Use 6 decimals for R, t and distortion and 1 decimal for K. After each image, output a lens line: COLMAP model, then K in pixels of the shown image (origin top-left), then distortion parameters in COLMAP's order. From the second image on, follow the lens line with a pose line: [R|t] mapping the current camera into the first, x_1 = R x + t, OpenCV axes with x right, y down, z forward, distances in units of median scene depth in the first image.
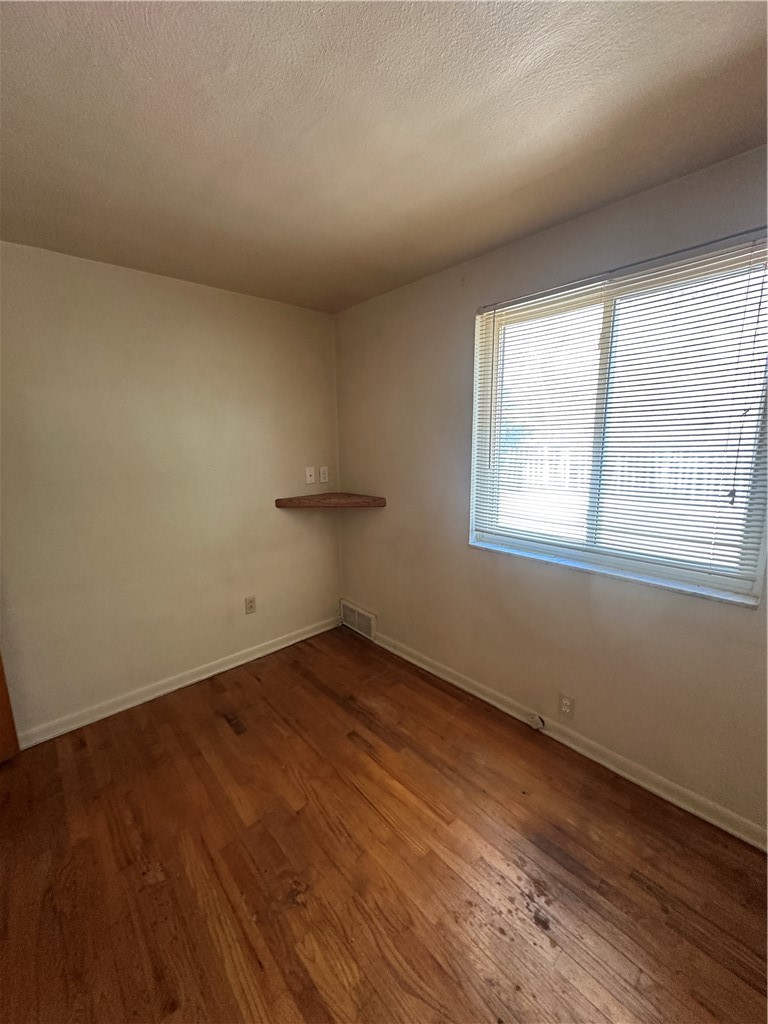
lens RADIAL K [[408.1, 0, 386.2], [0, 408.1, 511.4], [0, 0, 1]] dist [-0.004406, 0.001026]
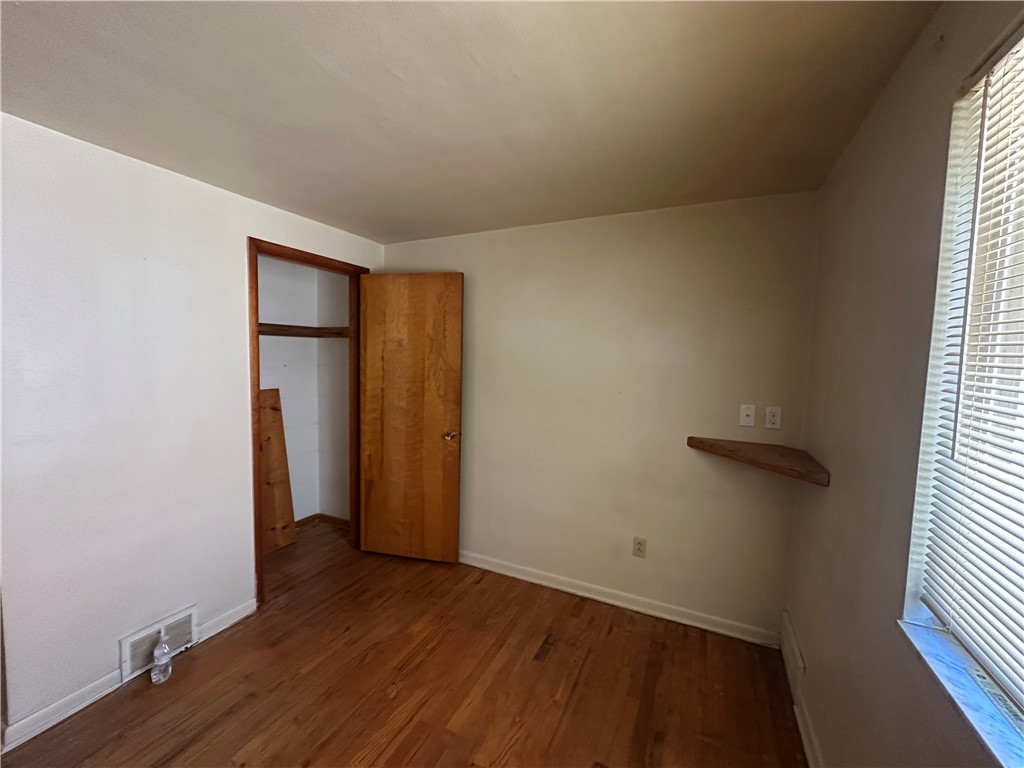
lens RADIAL K [[408.1, 0, 510.4], [0, 408.1, 382.8], [0, 0, 1]] dist [-0.004406, 0.001026]
pose [[0.372304, 0.085130, -0.924199, 0.487494], [-0.191937, 0.981320, 0.013071, -0.109211], [0.908047, 0.172522, 0.381689, 0.482826]]
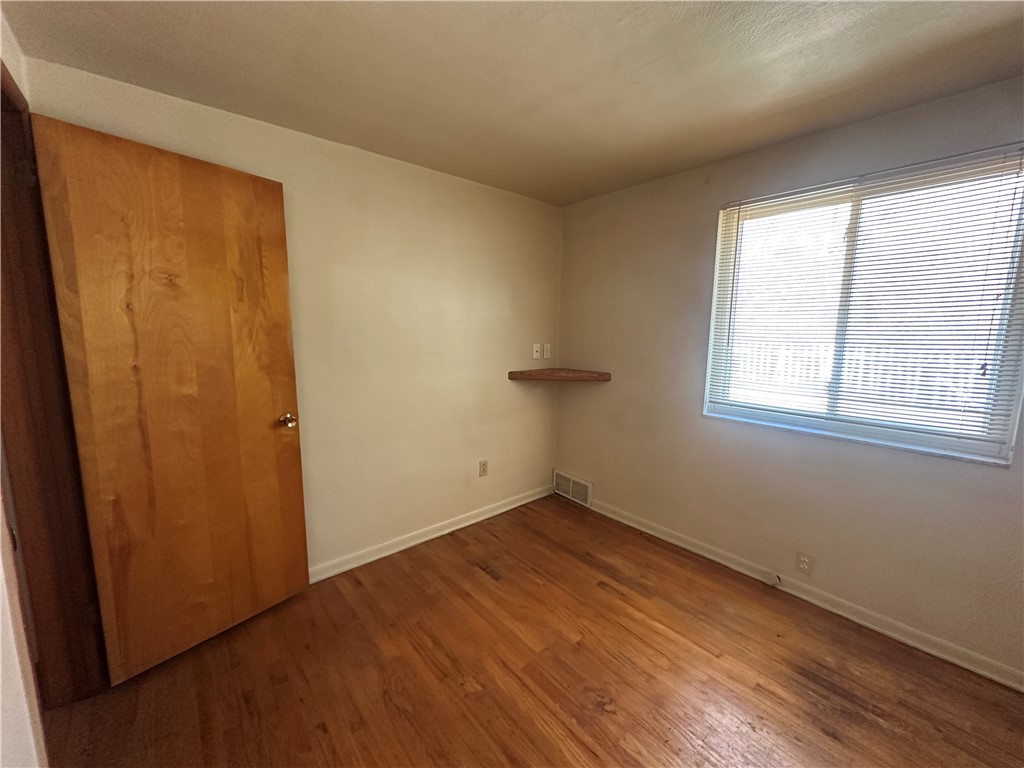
lens RADIAL K [[408.1, 0, 516.4], [0, 408.1, 382.5], [0, 0, 1]] dist [-0.004406, 0.001026]
pose [[0.999353, 0.027865, -0.022731, -0.316798], [-0.028783, 0.998739, -0.041134, 0.061124], [0.021556, 0.041762, 0.998895, -0.127028]]
